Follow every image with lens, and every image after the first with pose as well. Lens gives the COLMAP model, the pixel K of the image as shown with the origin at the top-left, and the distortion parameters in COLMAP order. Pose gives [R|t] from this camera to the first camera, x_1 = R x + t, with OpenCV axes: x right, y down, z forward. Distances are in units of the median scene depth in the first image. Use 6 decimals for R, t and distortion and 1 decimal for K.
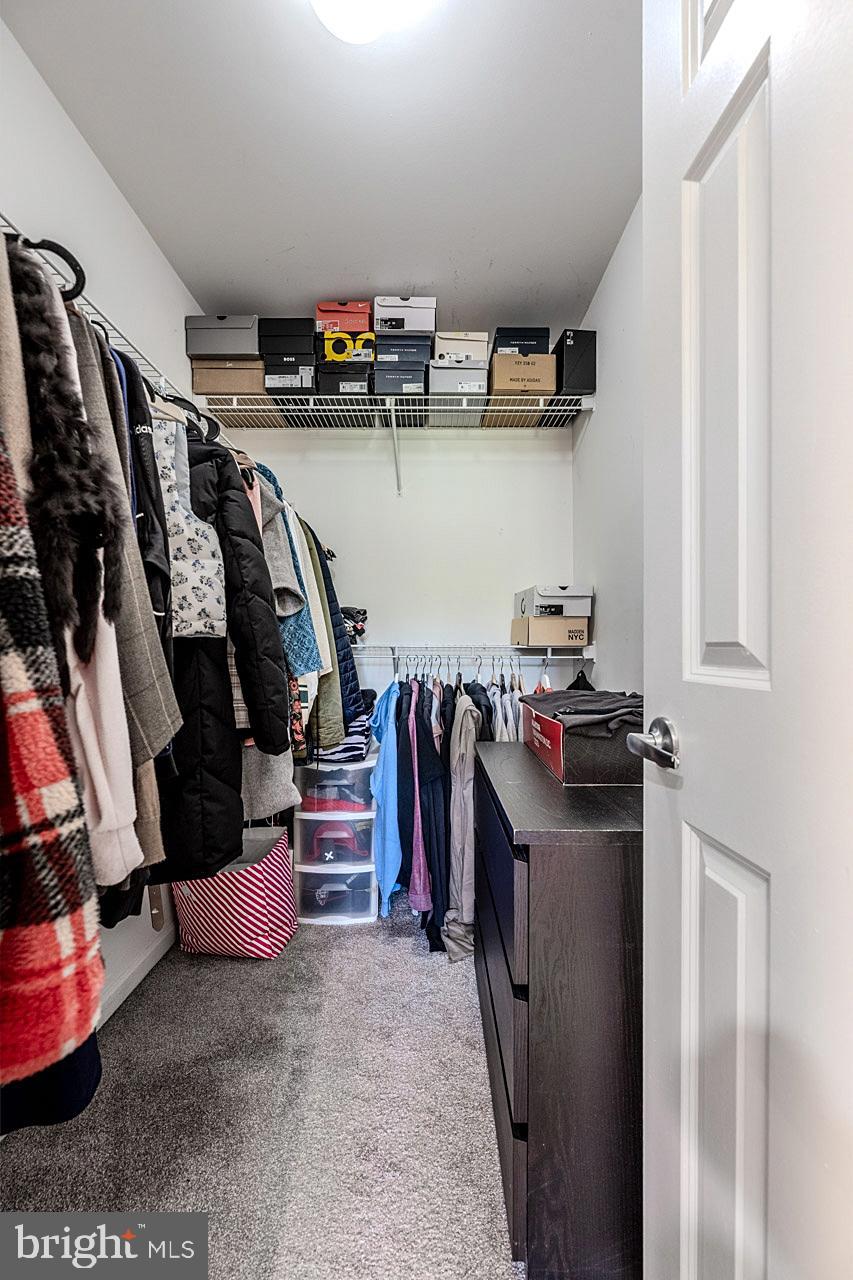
lens RADIAL K [[506.6, 0, 427.9], [0, 506.6, 650.1], [0, 0, 1]] dist [0.000410, 0.000228]
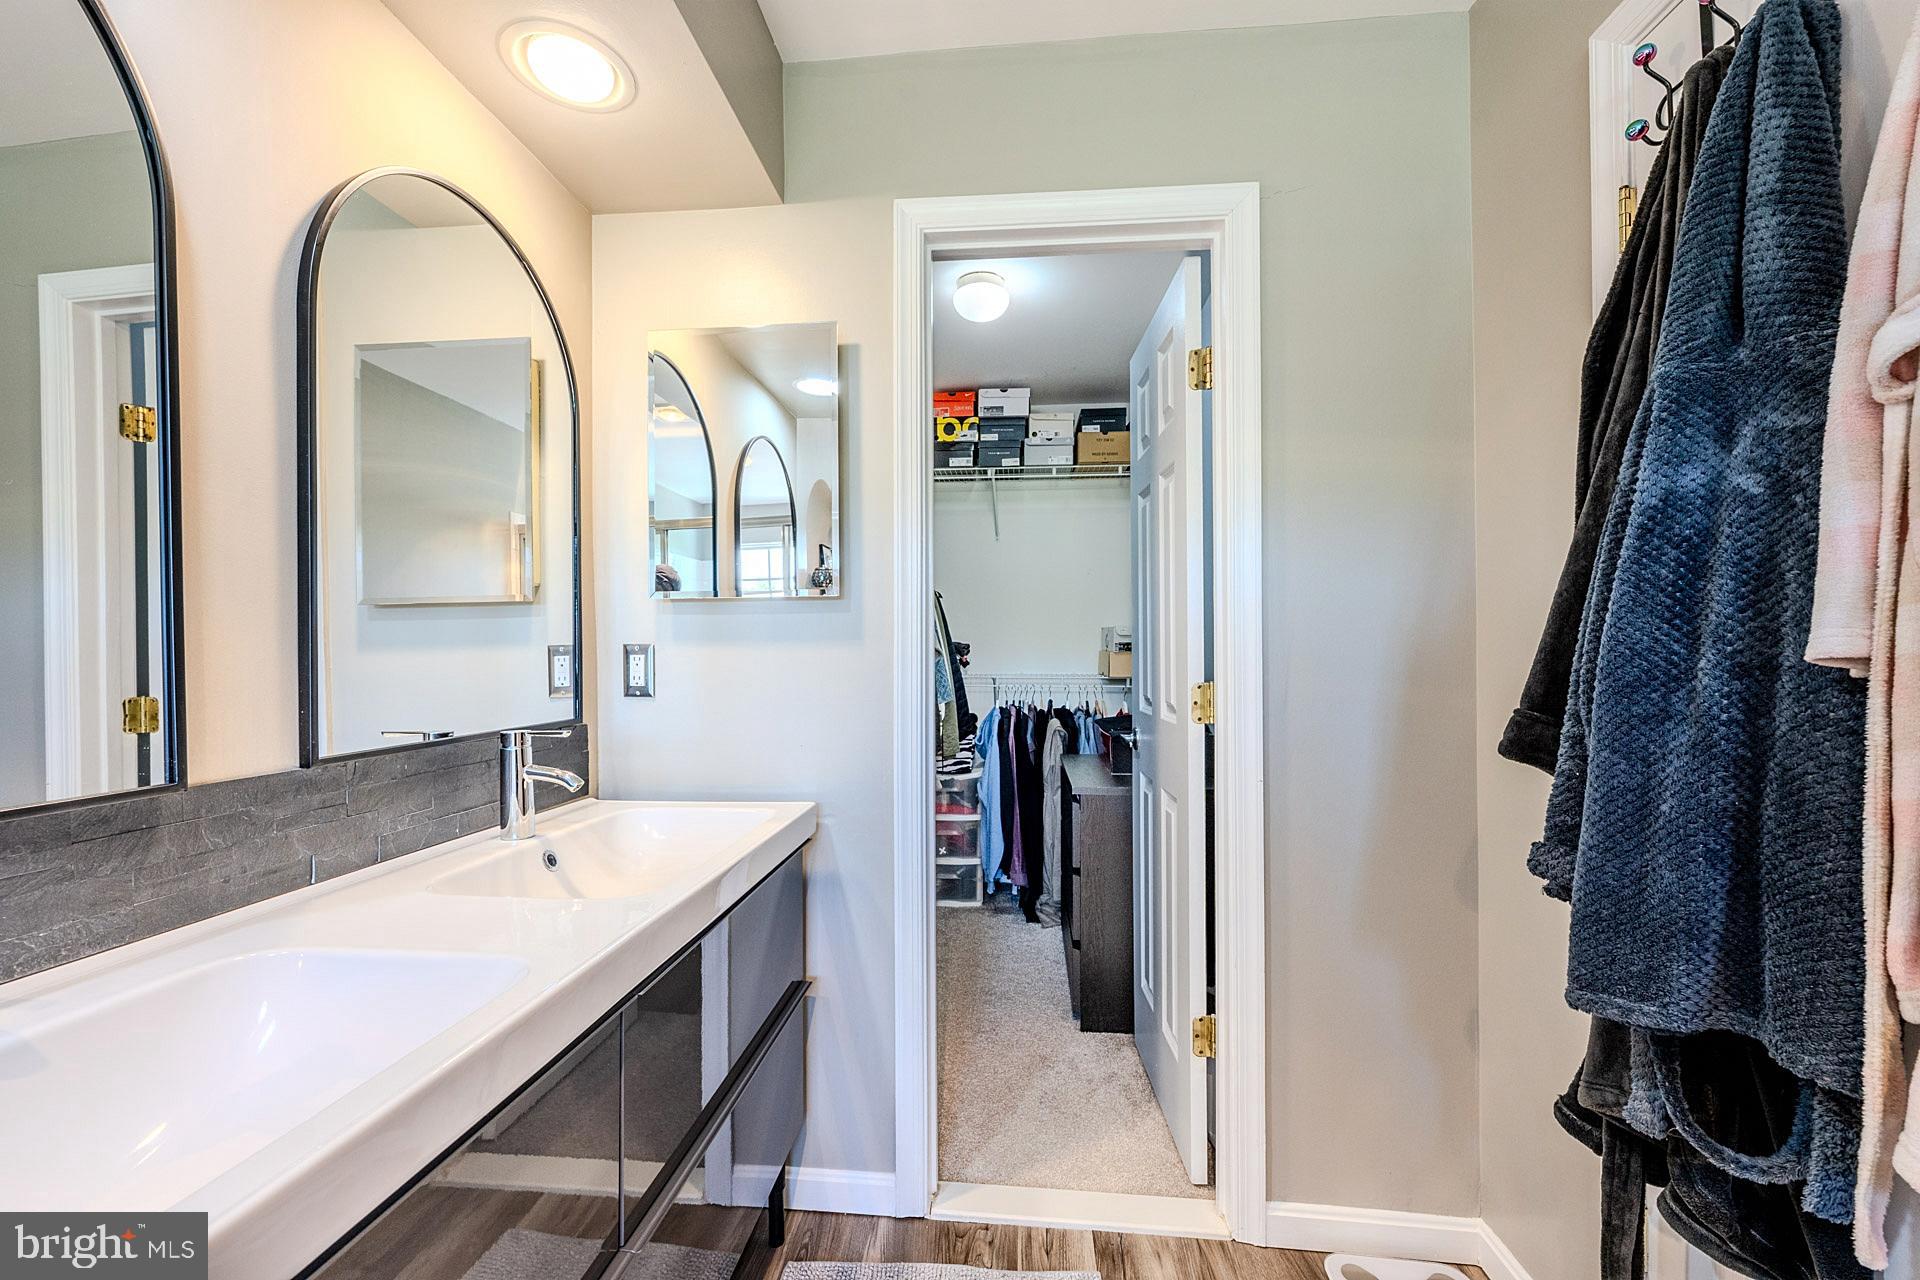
lens RADIAL K [[759.9, 0, 952.1], [0, 759.9, 639.3], [0, 0, 1]] dist [0.000410, 0.000228]
pose [[0.996337, -0.003120, -0.085451, -0.015137], [0.001291, 0.999769, -0.021458, -0.060151], [0.085498, 0.021270, 0.996111, -0.813227]]
